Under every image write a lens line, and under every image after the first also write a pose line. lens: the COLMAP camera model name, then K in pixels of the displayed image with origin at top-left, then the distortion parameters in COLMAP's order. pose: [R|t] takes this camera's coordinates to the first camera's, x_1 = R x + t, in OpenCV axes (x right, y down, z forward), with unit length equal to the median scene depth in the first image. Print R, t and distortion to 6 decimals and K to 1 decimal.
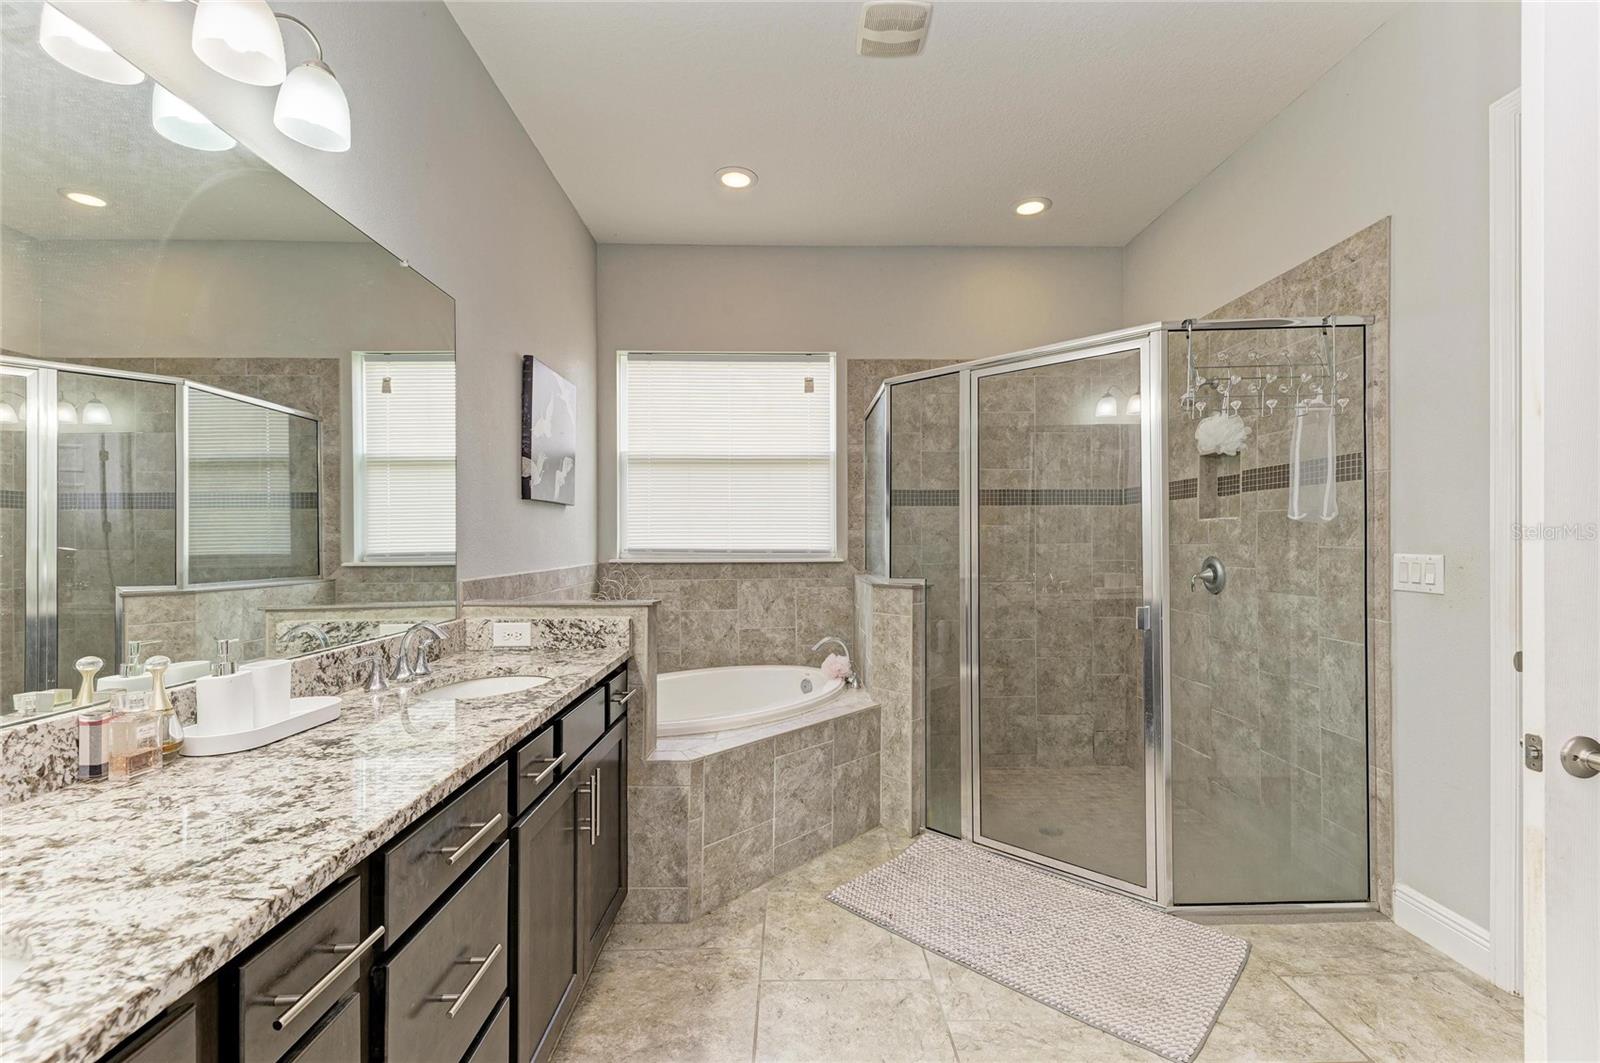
lens RADIAL K [[652.6, 0, 808.3], [0, 652.6, 543.3], [0, 0, 1]] dist [-0.003621, -0.000441]
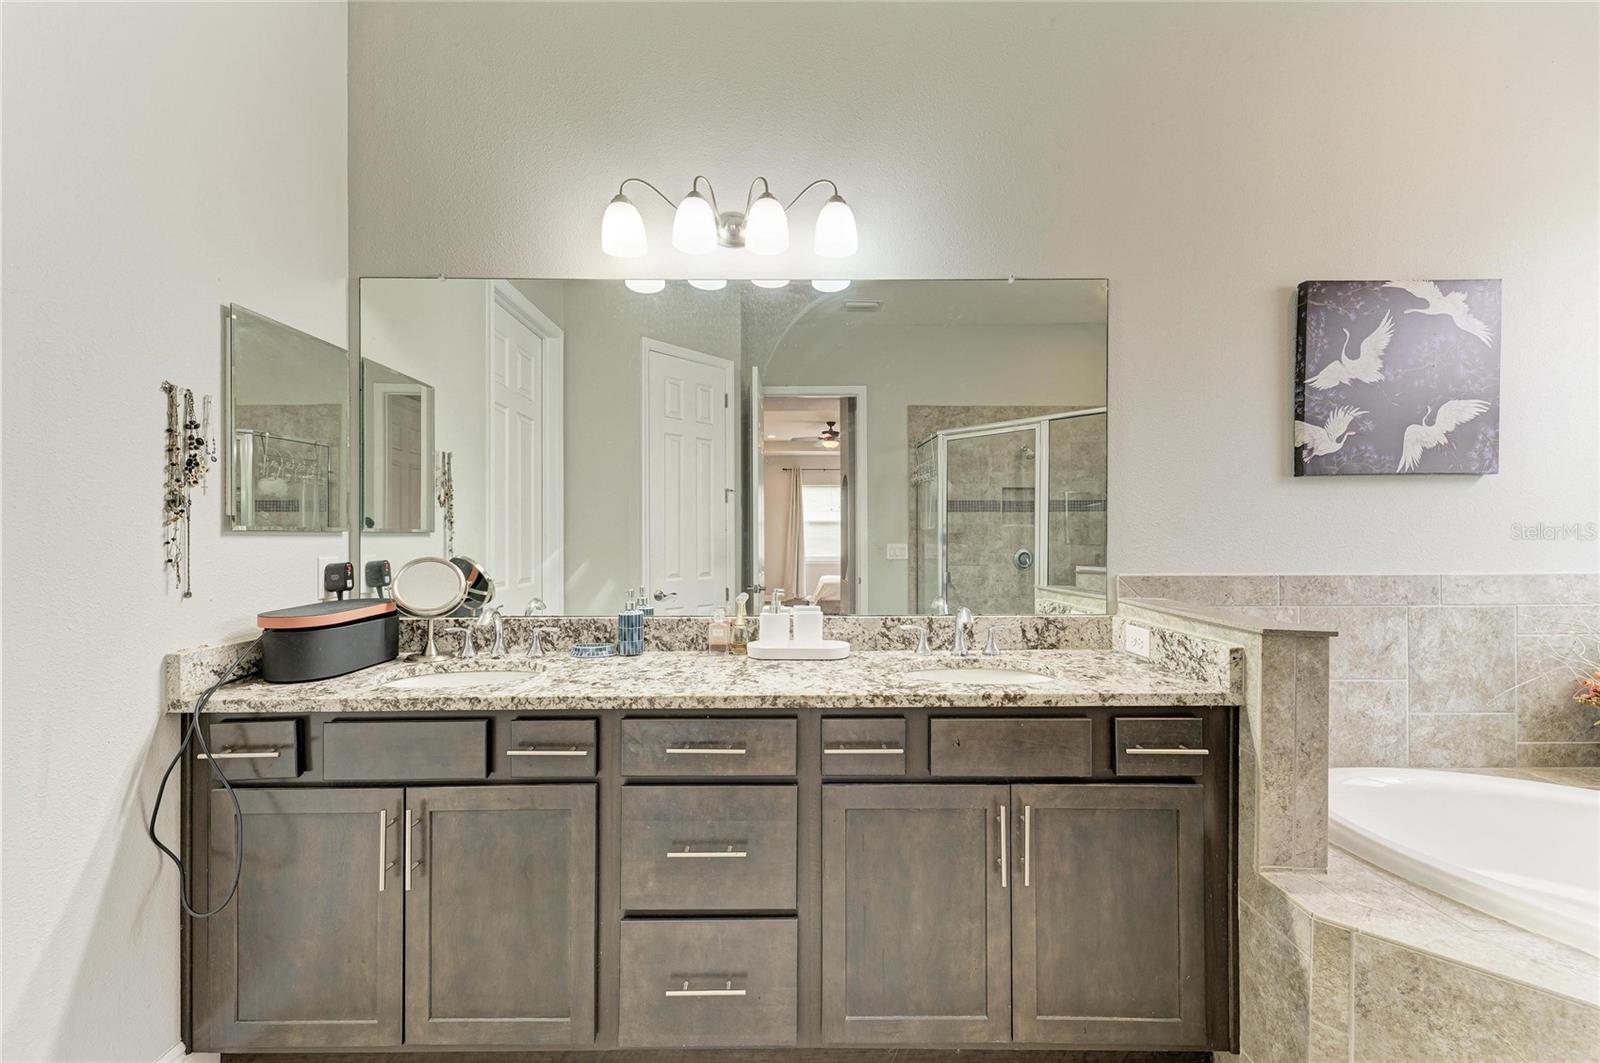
lens RADIAL K [[636.1, 0, 828.8], [0, 636.1, 536.1], [0, 0, 1]] dist [0.011275, -0.000413]
pose [[0.014268, 0.006303, -0.999878, 0.384078], [-0.000703, 0.999980, 0.006293, -0.004037], [0.999898, 0.000614, 0.014272, 0.575161]]
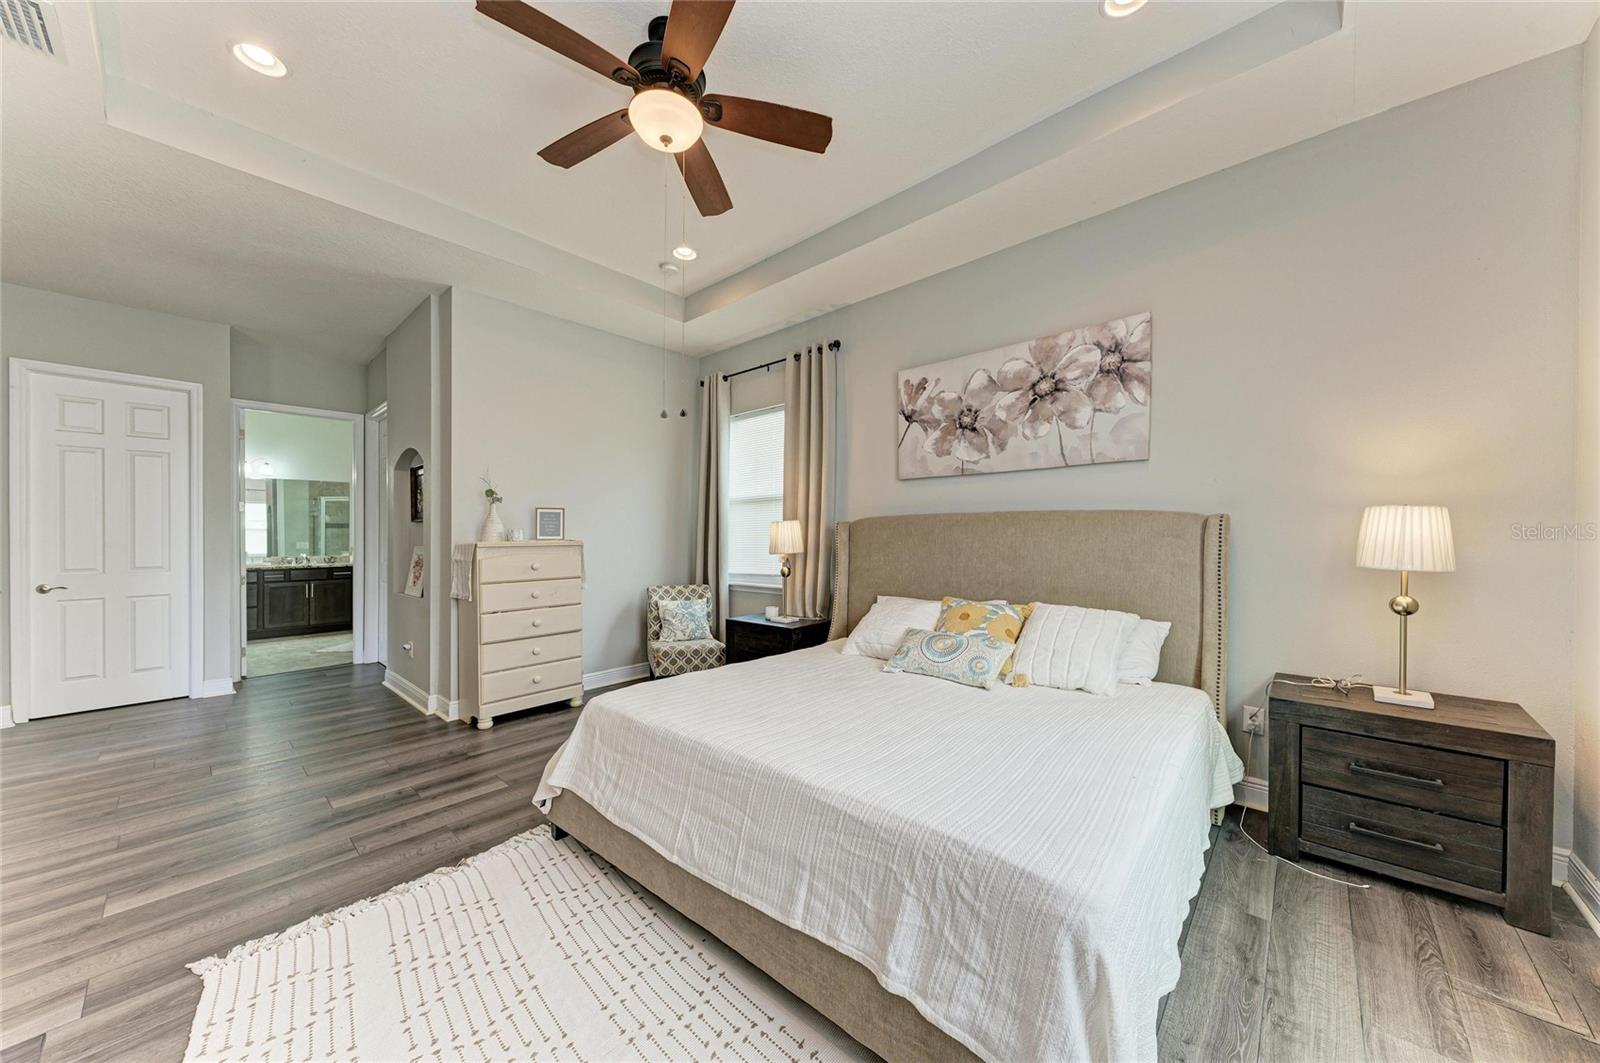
lens RADIAL K [[558.4, 0, 788.1], [0, 558.4, 531.8], [0, 0, 1]] dist [0.013305, -0.002260]
pose [[0.702719, -0.001375, -0.711466, 4.107326], [0.001126, 0.999999, -0.000820, -0.033821], [0.711467, -0.000225, 0.702720, 0.446998]]
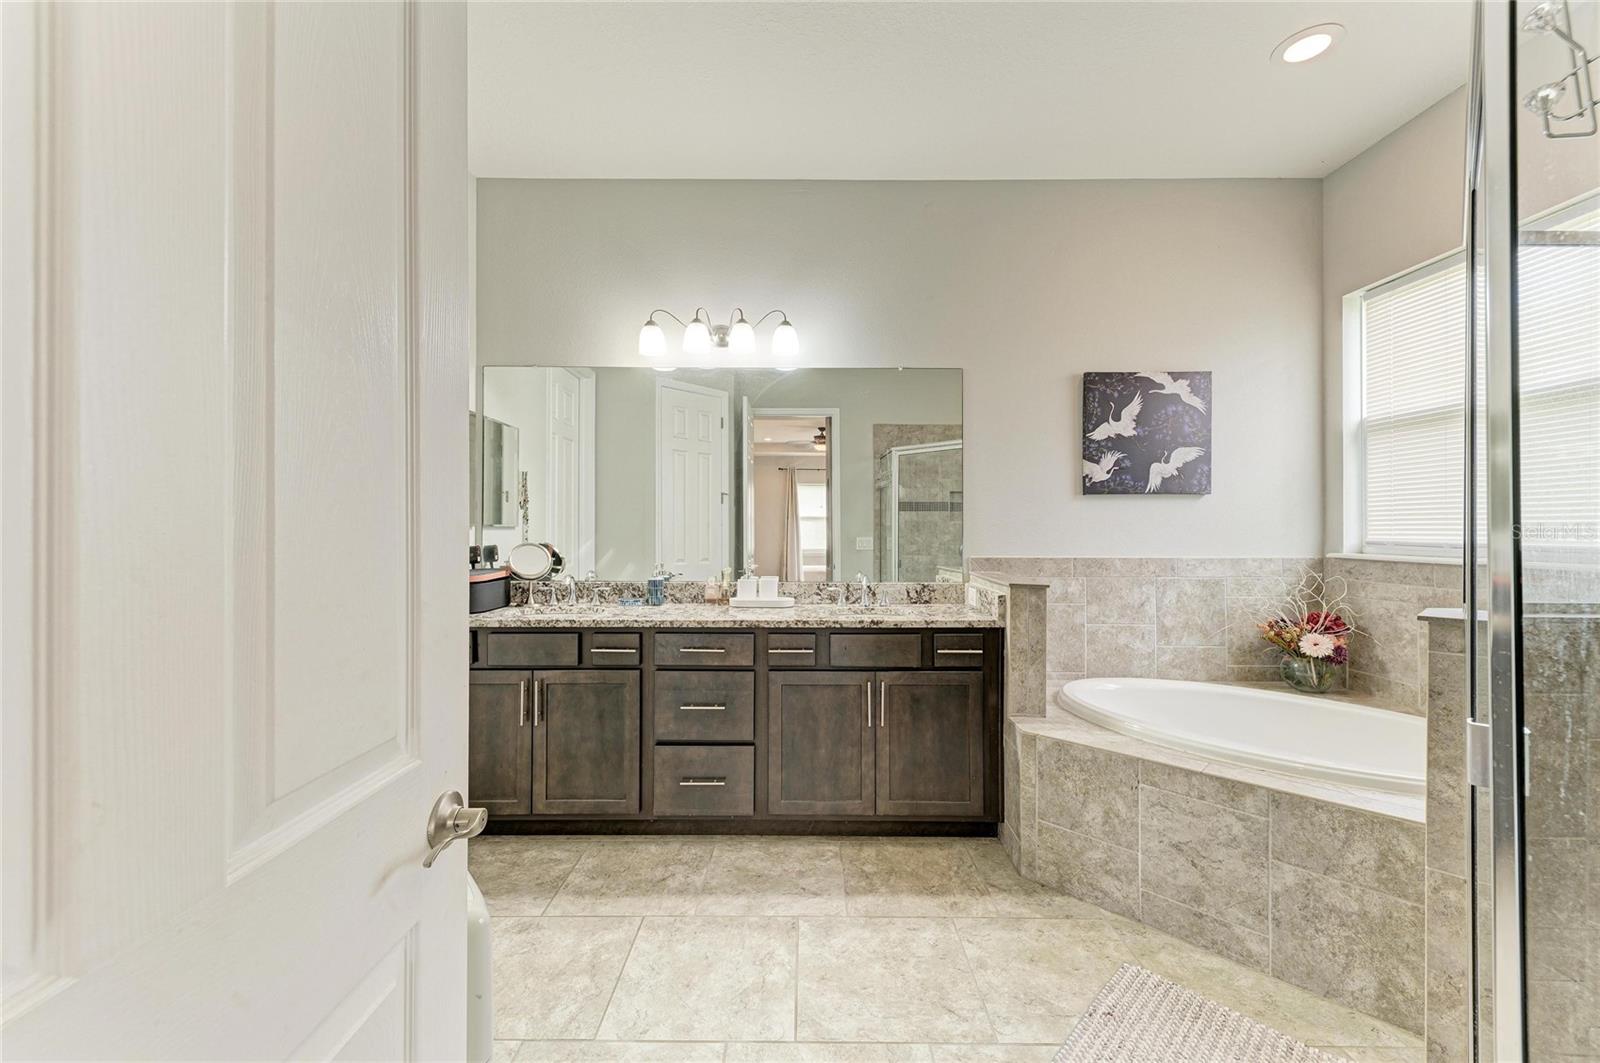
lens RADIAL K [[636.1, 0, 859.6], [0, 636.1, 539.1], [0, 0, 1]] dist [0.011275, -0.000413]
pose [[0.056161, 0.021330, -0.998194, 0.892826], [-0.007136, 0.999755, 0.020961, -0.011261], [0.998396, 0.005946, 0.056300, 0.676577]]
